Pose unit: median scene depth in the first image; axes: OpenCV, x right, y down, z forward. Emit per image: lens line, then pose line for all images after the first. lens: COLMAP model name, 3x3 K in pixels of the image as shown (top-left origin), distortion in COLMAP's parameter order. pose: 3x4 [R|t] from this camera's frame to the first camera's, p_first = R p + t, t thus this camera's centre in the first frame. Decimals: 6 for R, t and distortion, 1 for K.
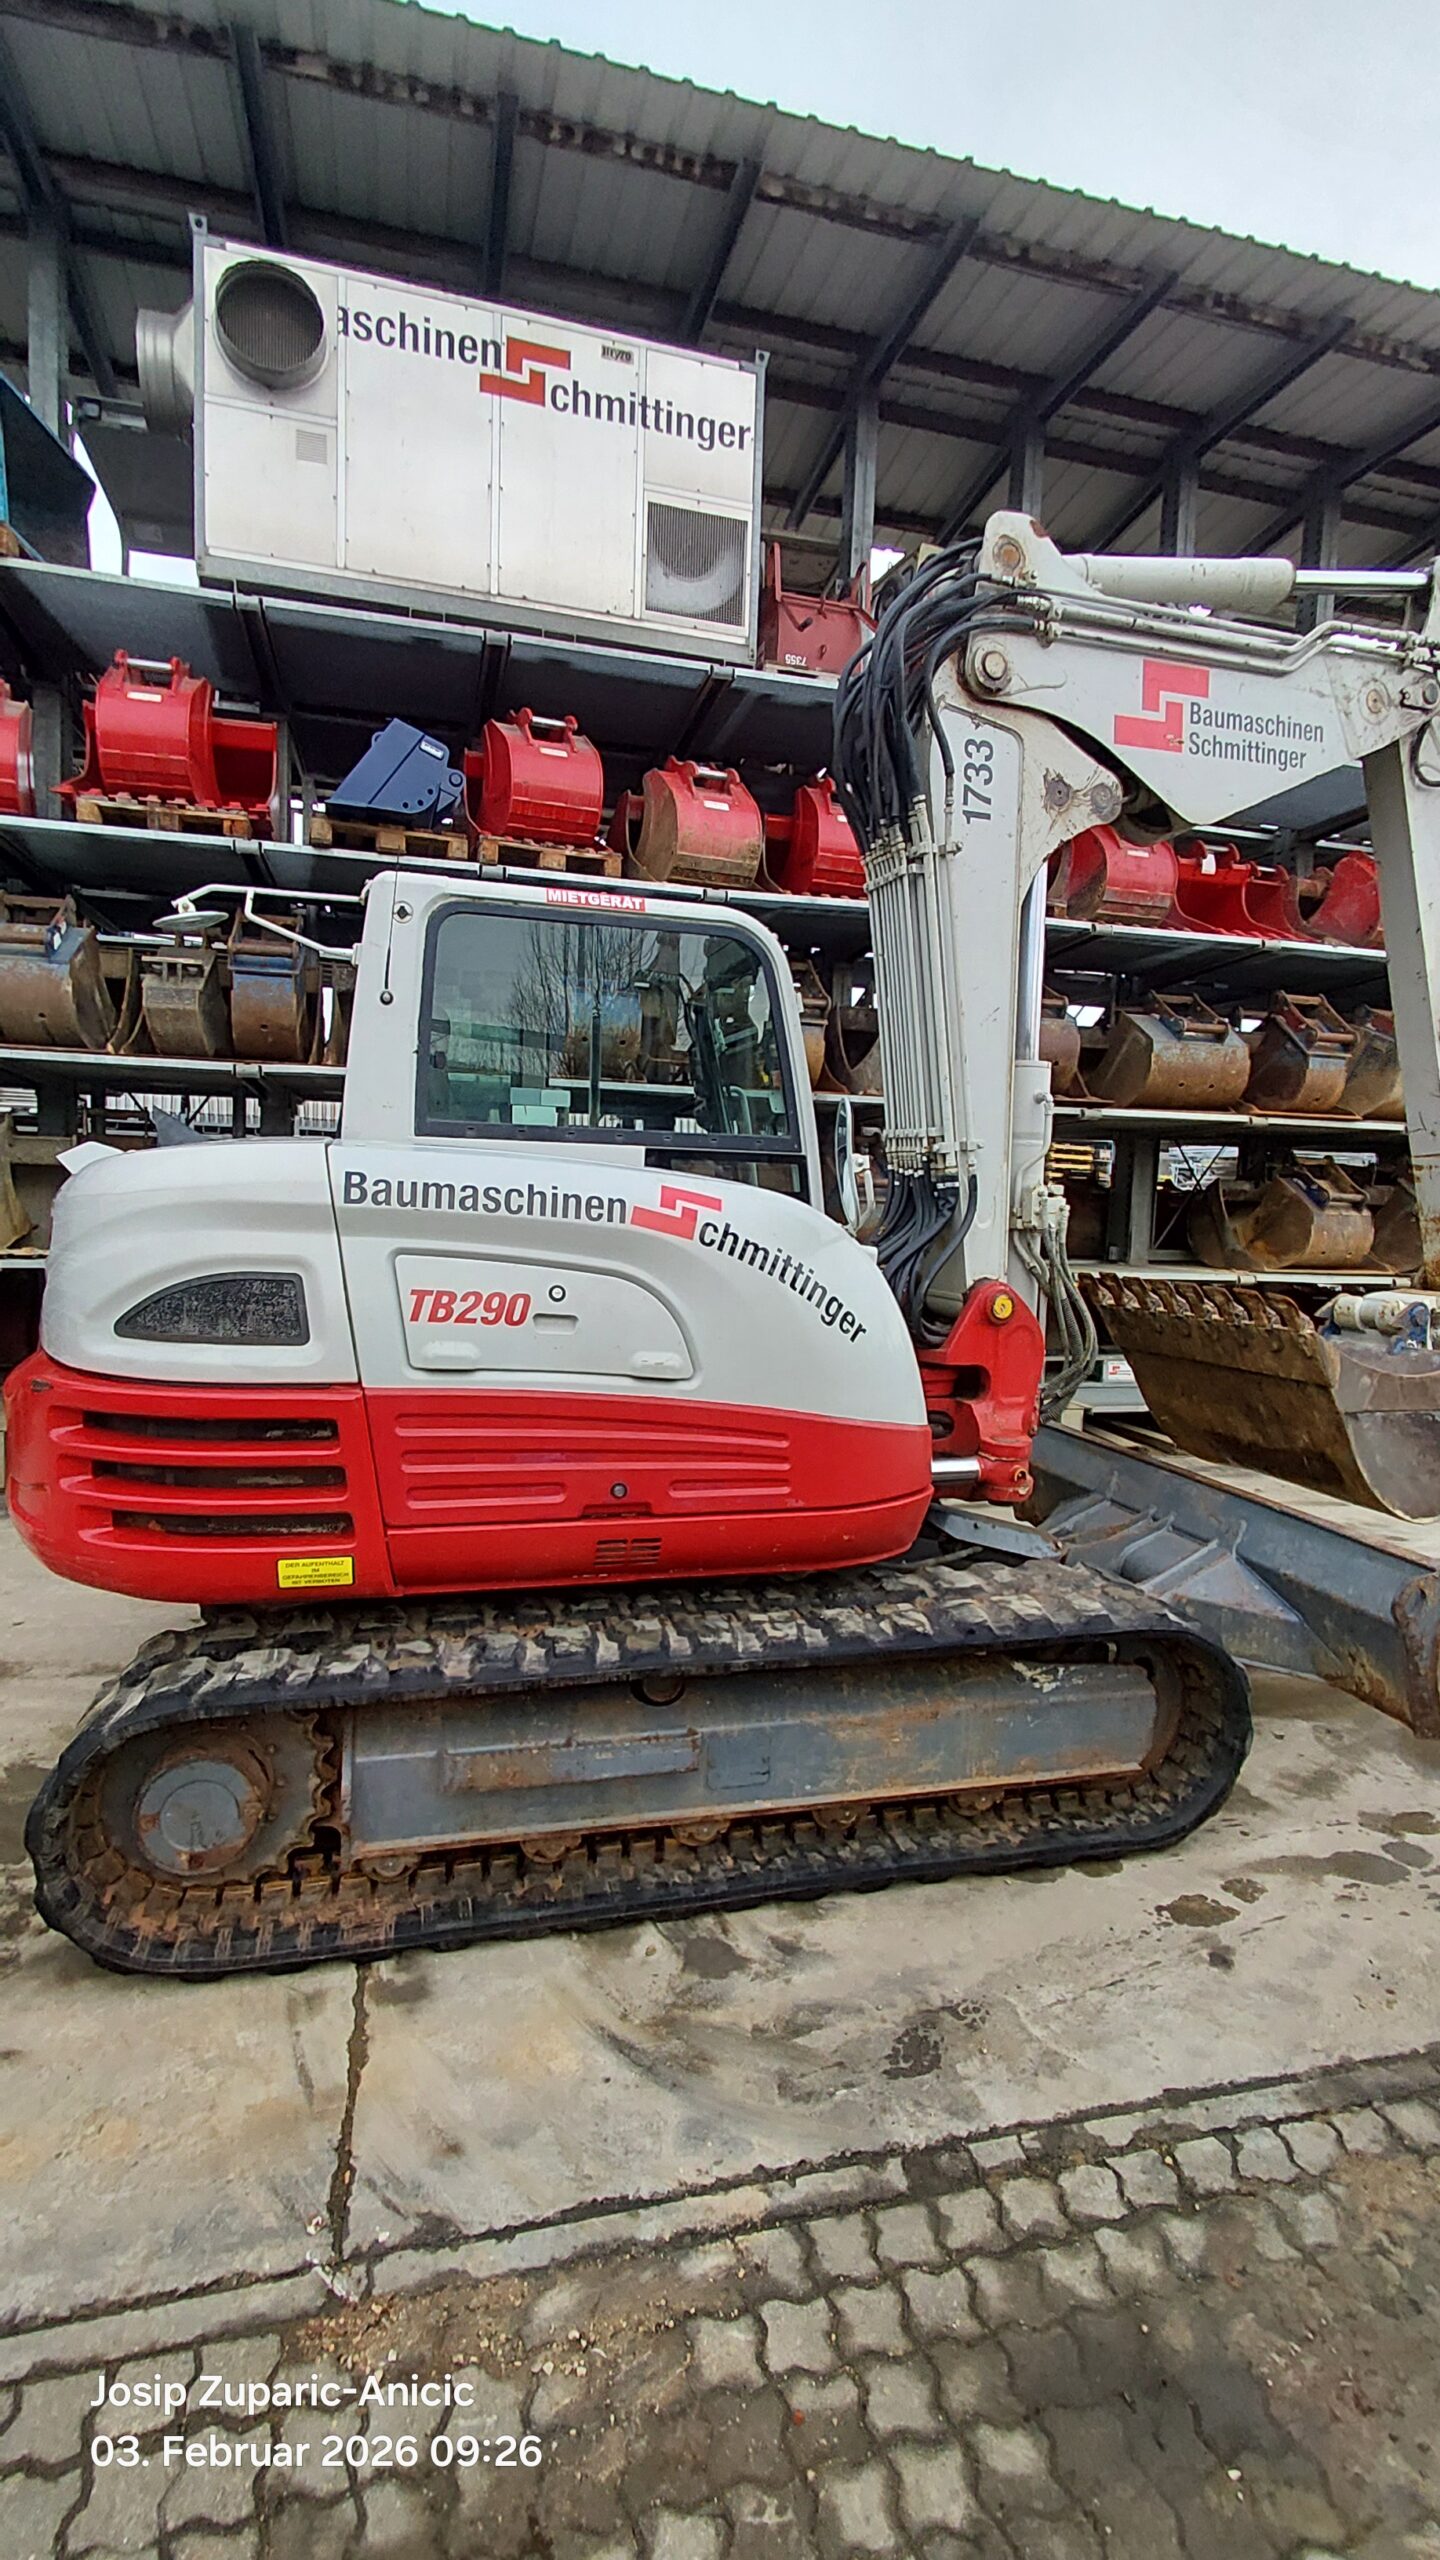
lens RADIAL K [[1215.7, 0, 713.3], [0, 1215.7, 1267.7], [0, 0, 1]] dist [0.002296, 0.000456]
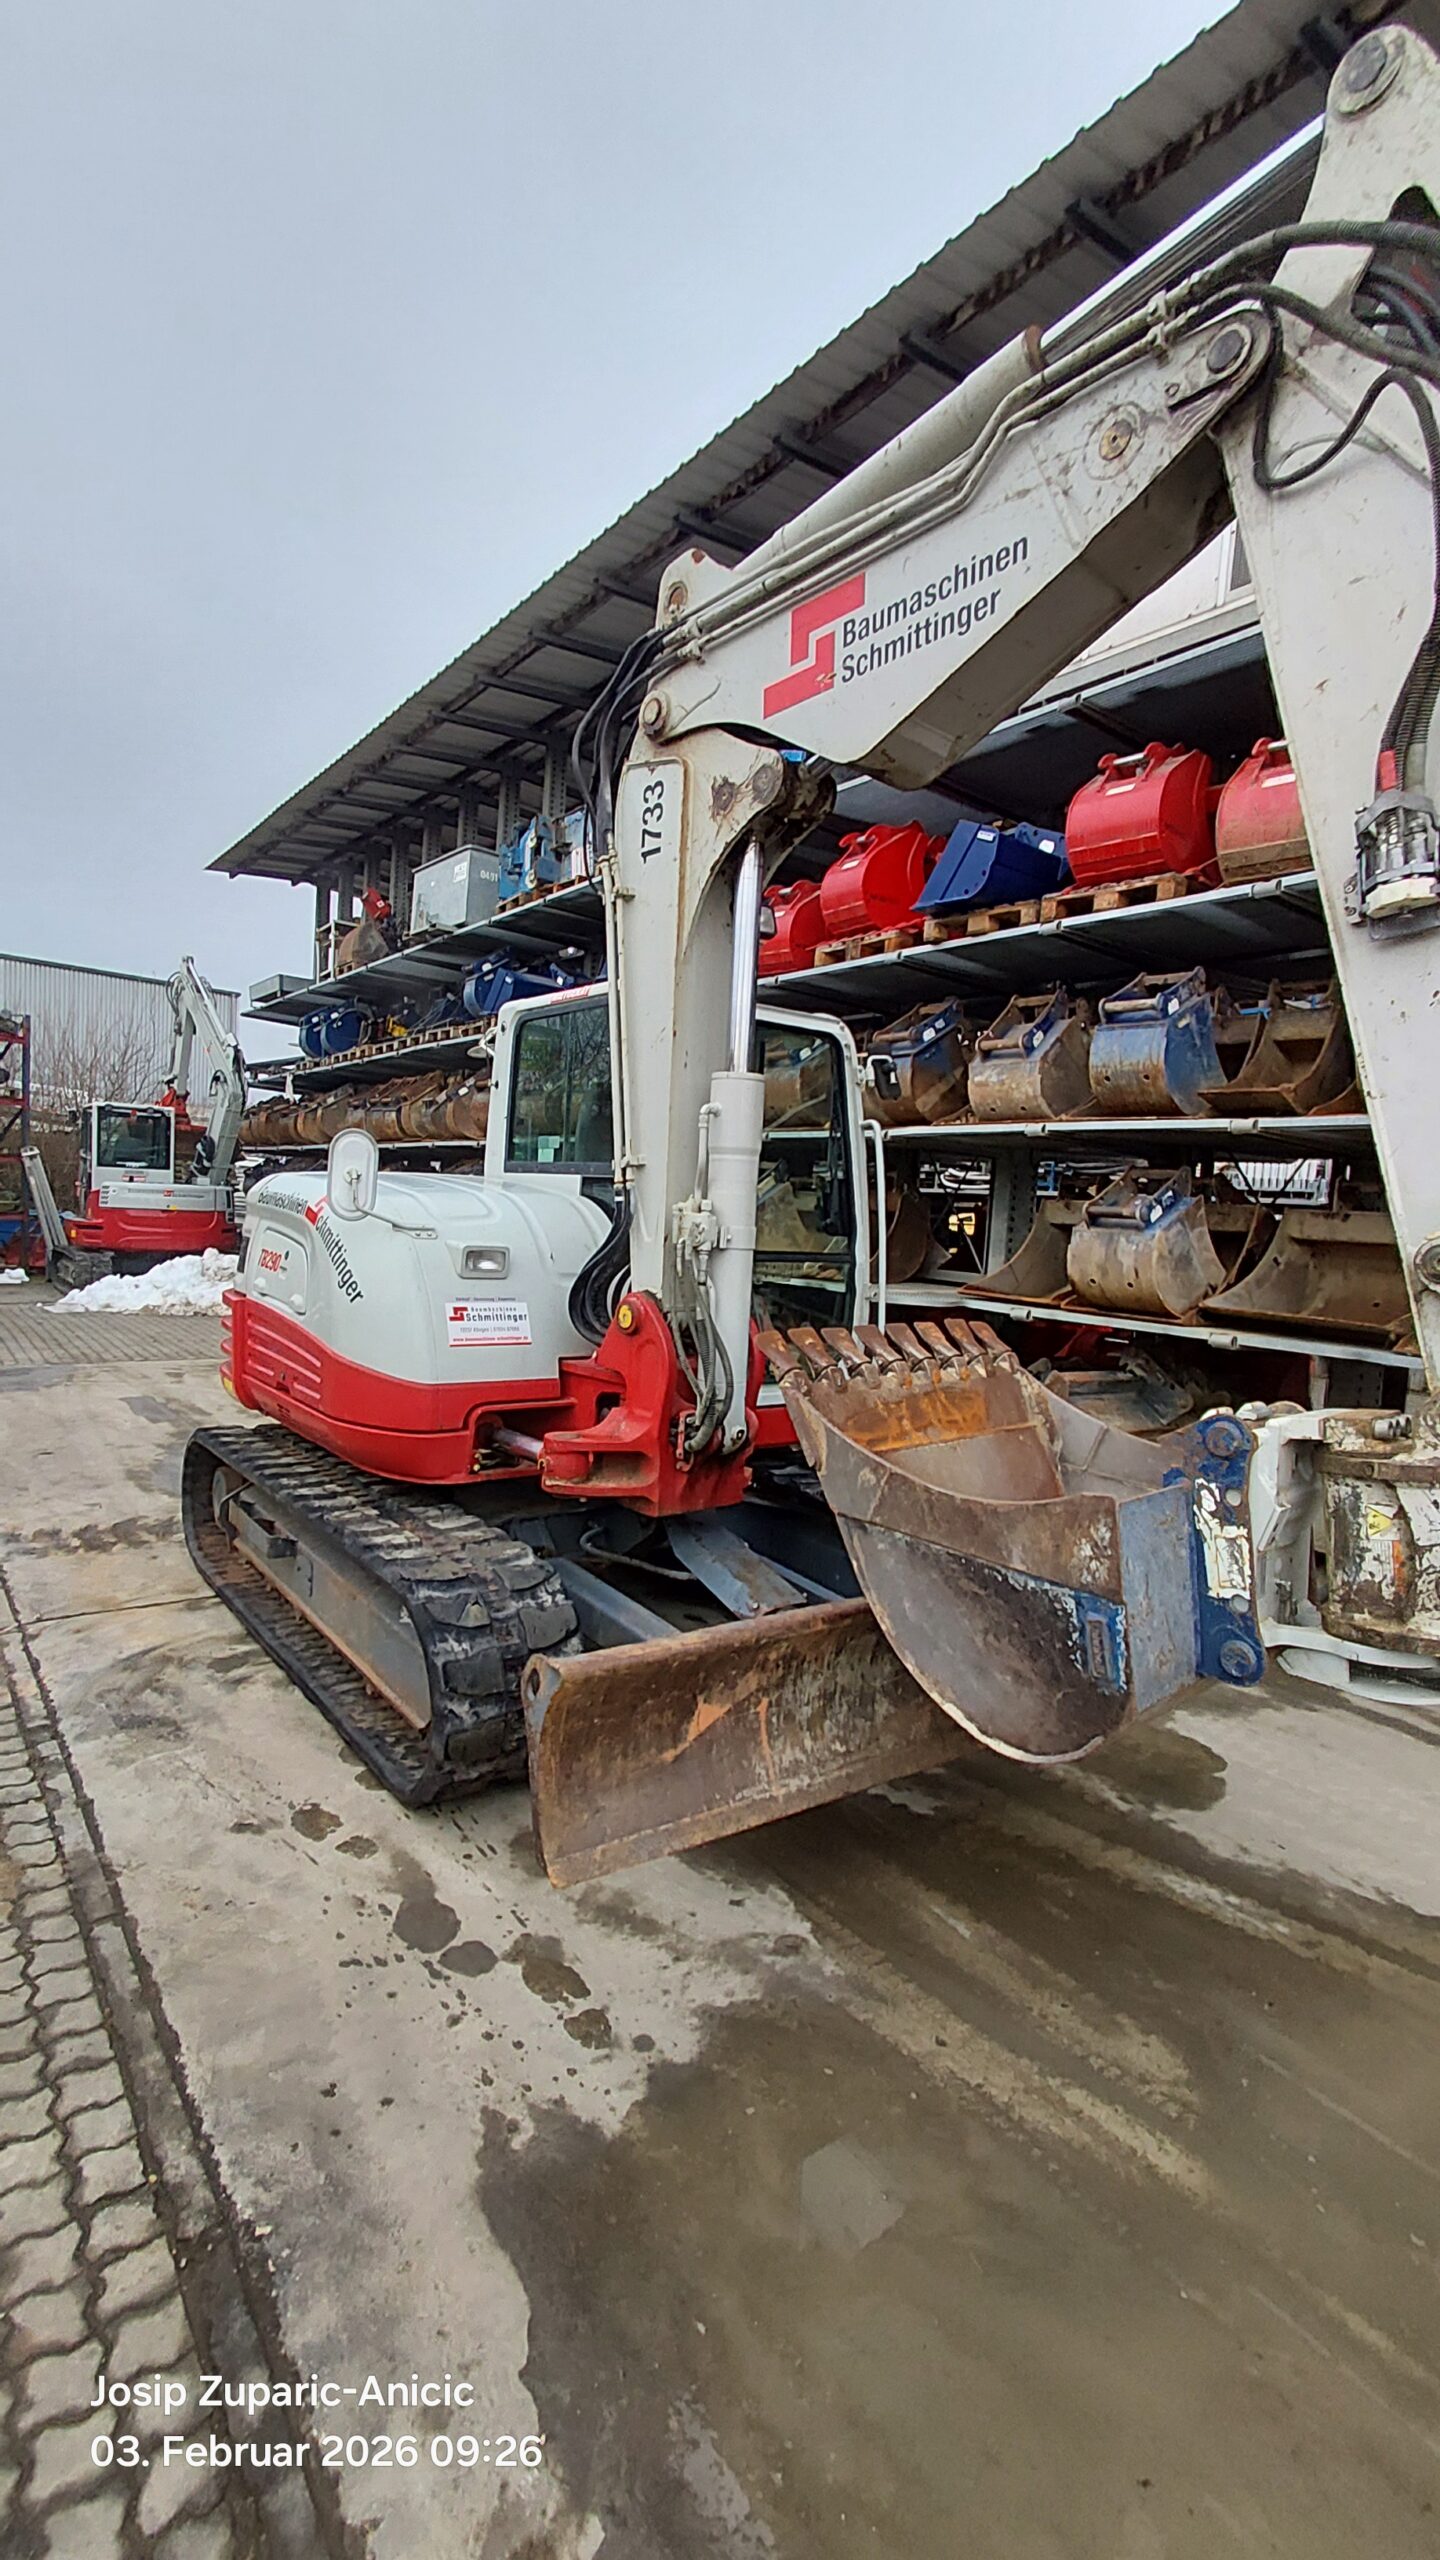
lens RADIAL K [[1215.7, 0, 713.3], [0, 1215.7, 1267.7], [0, 0, 1]] dist [0.002296, 0.000456]
pose [[0.340481, 0.036369, -0.939548, 1.425518], [-0.102557, 0.994726, 0.001340, -0.021345], [0.934642, 0.095901, 0.342415, 0.826180]]
